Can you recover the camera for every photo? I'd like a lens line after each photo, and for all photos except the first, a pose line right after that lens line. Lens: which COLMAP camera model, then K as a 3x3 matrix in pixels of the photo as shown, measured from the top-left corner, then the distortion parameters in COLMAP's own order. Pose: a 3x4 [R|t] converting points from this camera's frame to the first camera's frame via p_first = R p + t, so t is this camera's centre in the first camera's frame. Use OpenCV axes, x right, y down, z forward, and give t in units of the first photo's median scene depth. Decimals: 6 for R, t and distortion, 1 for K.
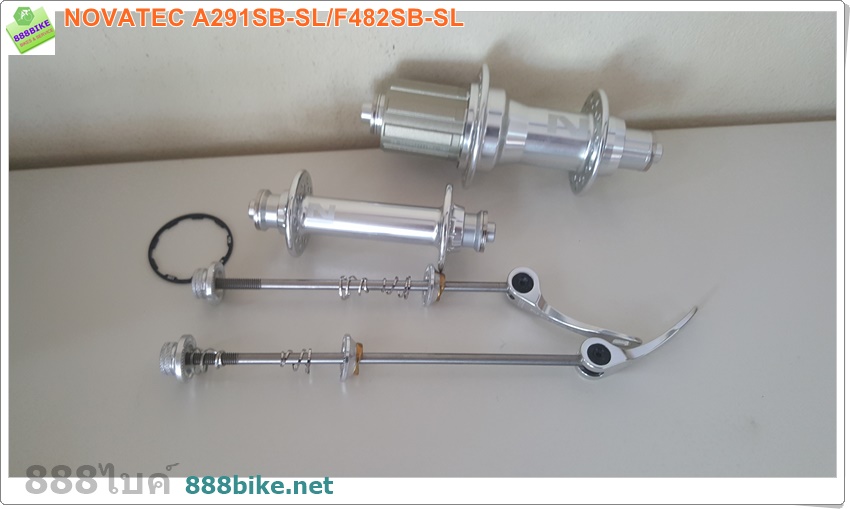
lens RADIAL K [[624.9, 0, 443.0], [0, 624.9, 254.4], [0, 0, 1]] dist [0.001057, -0.001413]
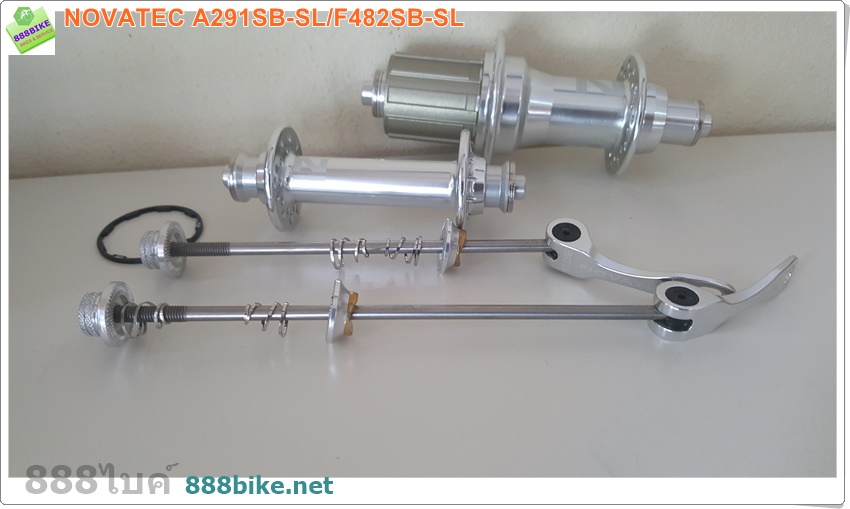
lens RADIAL K [[624.9, 0, 443.0], [0, 624.9, 254.4], [0, 0, 1]] dist [0.001057, -0.001413]
pose [[0.999173, -0.038663, -0.012589, -0.015474], [0.032521, 0.945722, -0.323347, 0.304131], [0.024408, 0.322670, 0.946197, 0.261786]]
